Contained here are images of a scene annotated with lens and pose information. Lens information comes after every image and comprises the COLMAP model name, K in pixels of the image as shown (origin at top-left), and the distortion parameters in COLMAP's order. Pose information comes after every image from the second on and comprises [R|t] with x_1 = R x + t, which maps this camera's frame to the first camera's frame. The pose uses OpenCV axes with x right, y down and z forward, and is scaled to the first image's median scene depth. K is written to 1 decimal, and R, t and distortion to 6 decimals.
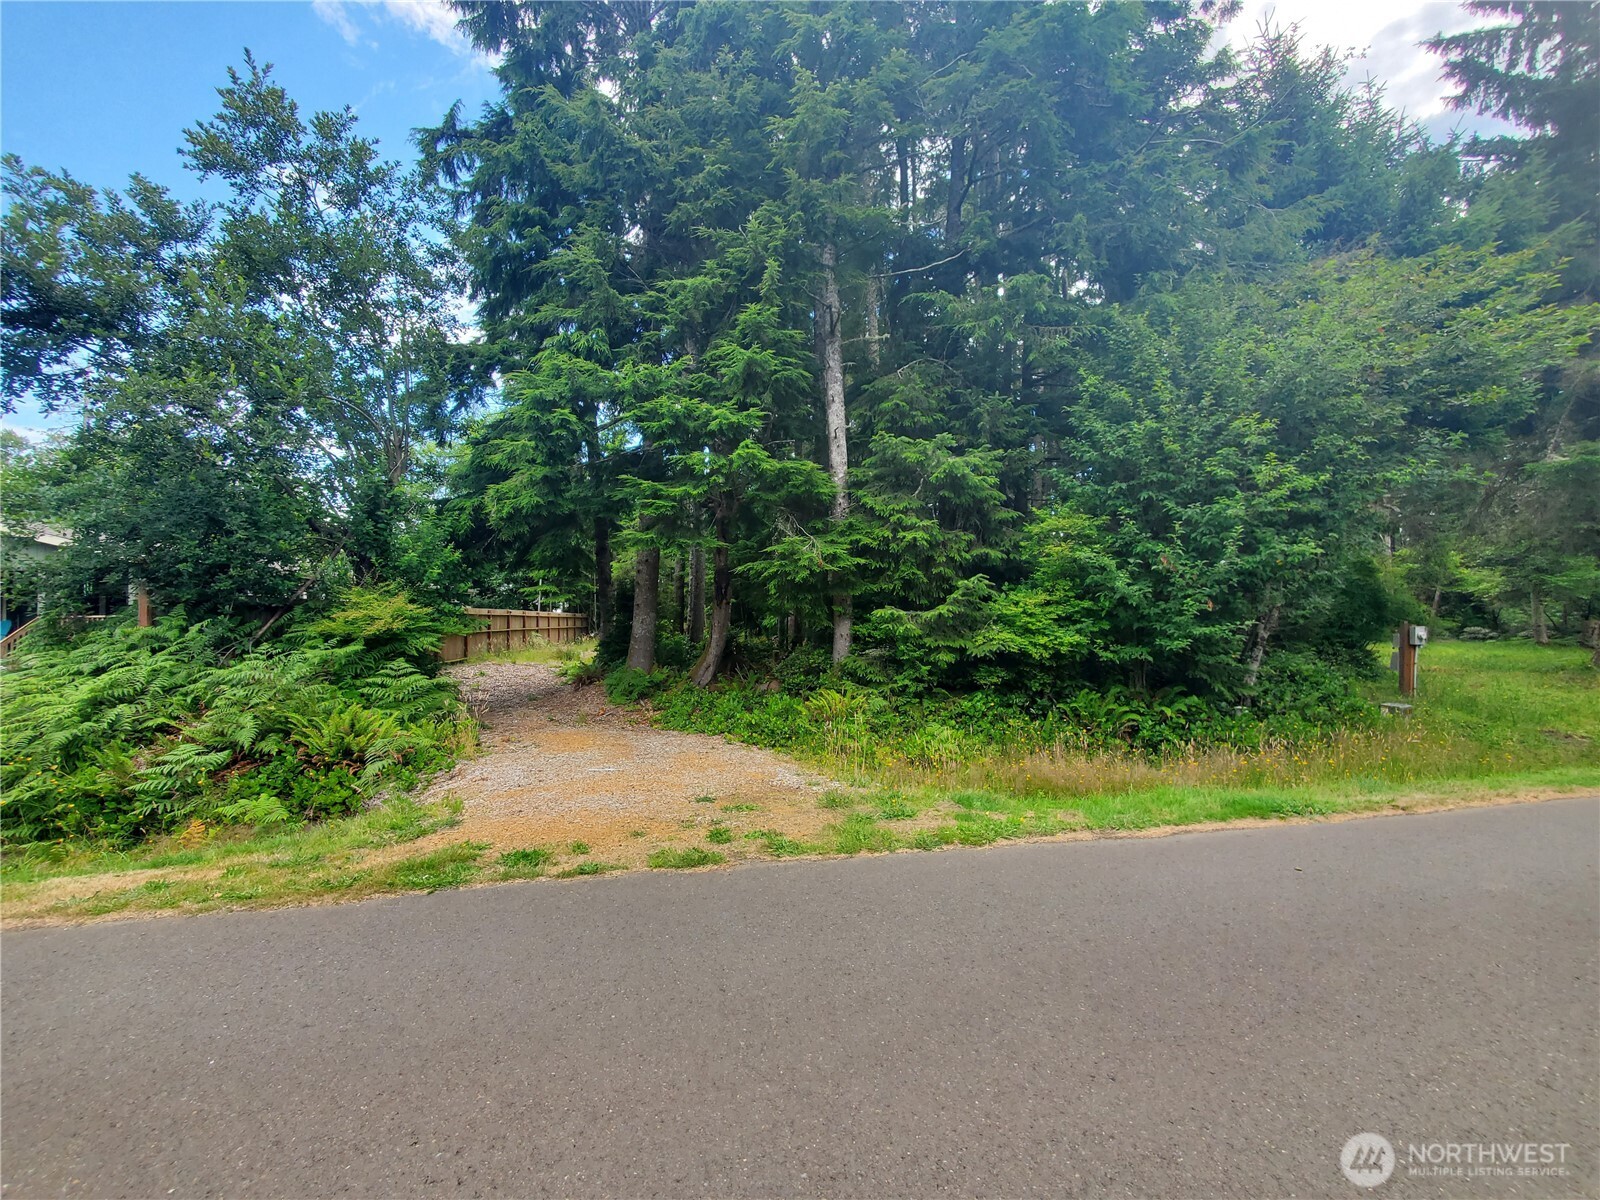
lens RADIAL K [[637.2, 0, 800.4], [0, 637.2, 597.8], [0, 0, 1]] dist [-0.000685, -0.000184]
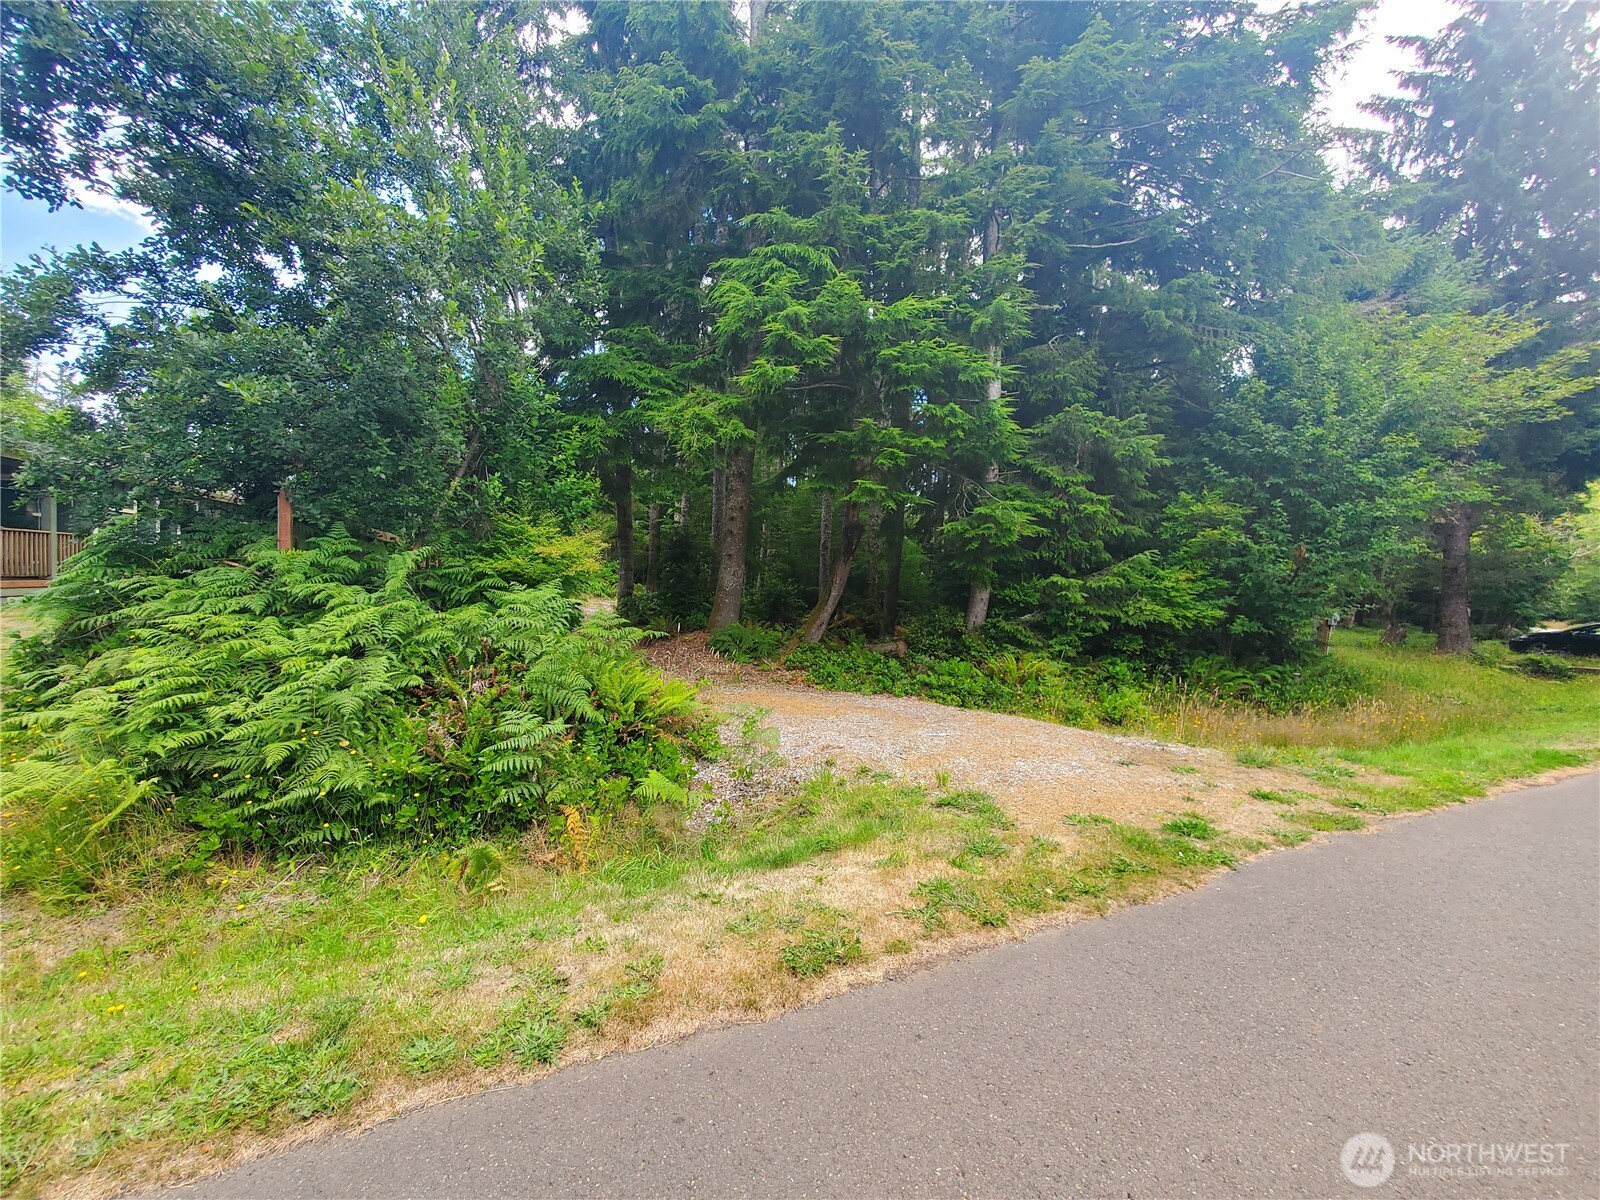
lens RADIAL K [[637.2, 0, 801.4], [0, 637.2, 598.5], [0, 0, 1]] dist [-0.000685, -0.000184]
pose [[0.958825, 0.046111, 0.280230, -0.561932], [-0.065988, 0.995898, 0.061911, 0.016417], [-0.276225, -0.077854, 0.957934, 0.115554]]
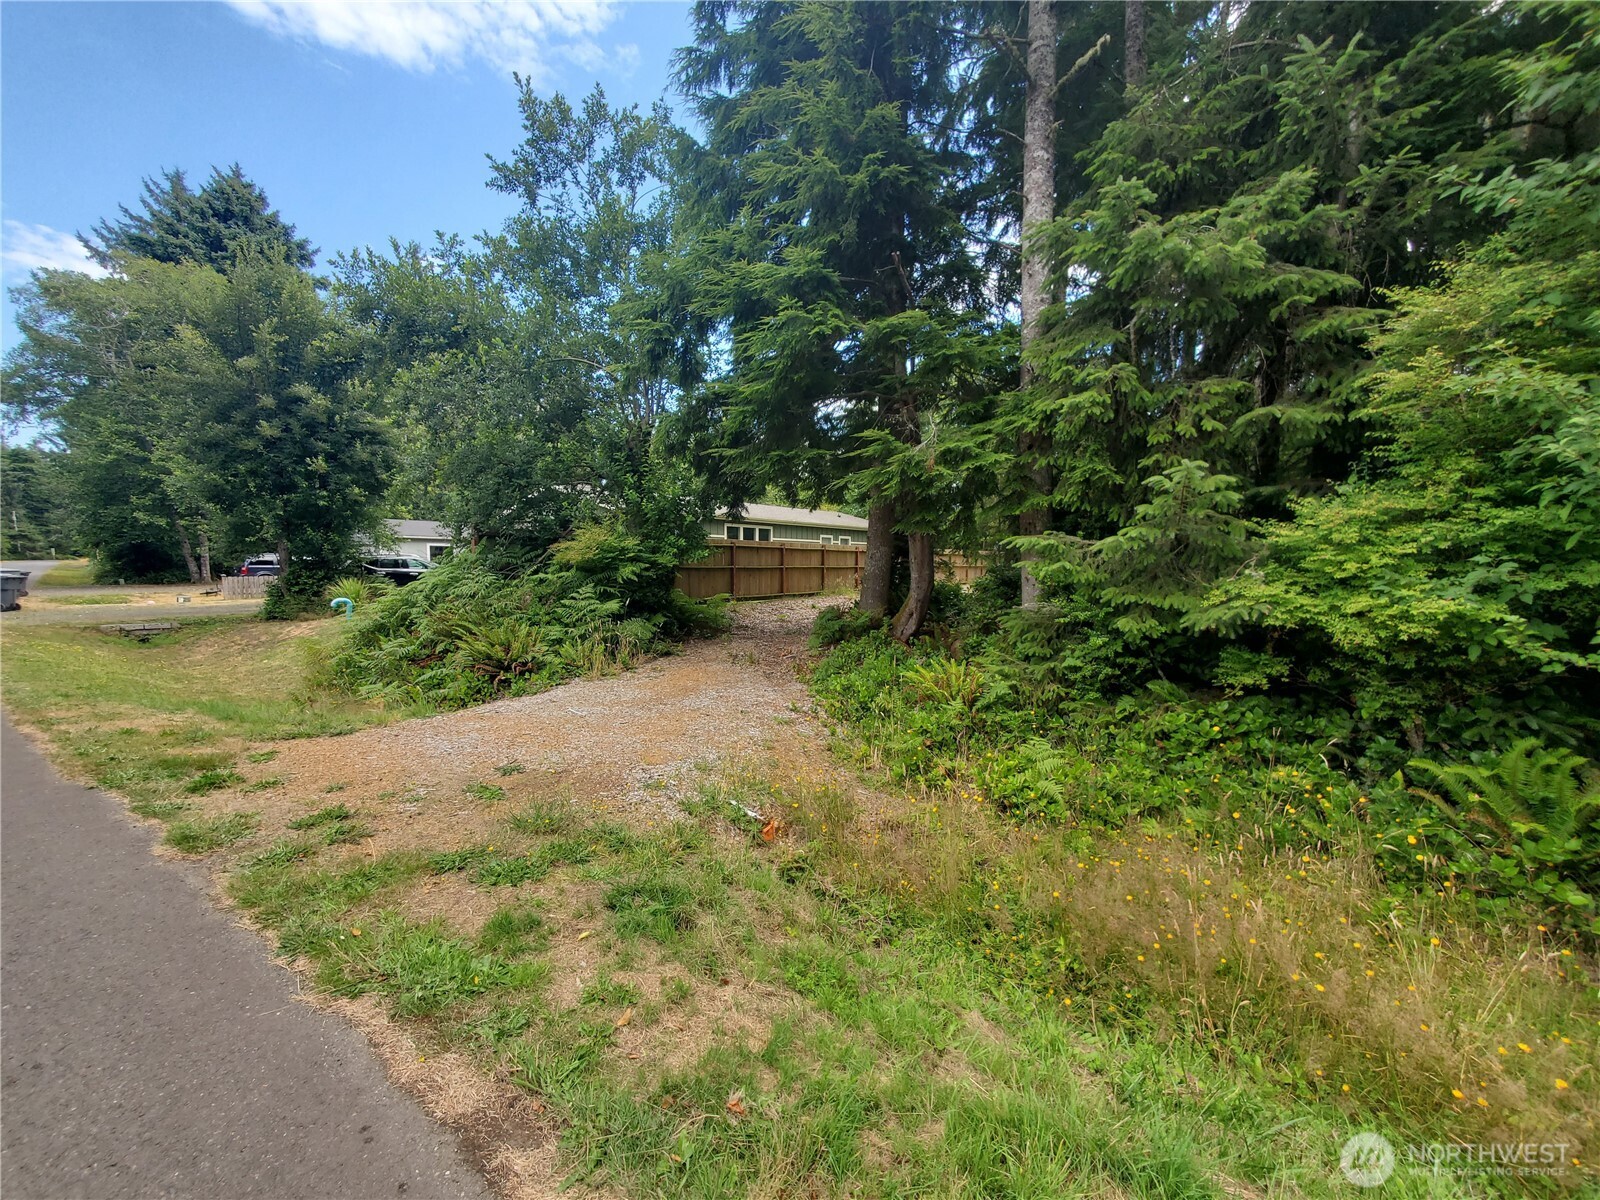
lens RADIAL K [[637.2, 0, 802.7], [0, 637.2, 603.6], [0, 0, 1]] dist [-0.000685, -0.000184]
pose [[0.726210, 0.058797, -0.684954, 0.388004], [0.013023, 0.994981, 0.099217, 0.018392], [0.687349, -0.080973, 0.721800, 0.422412]]
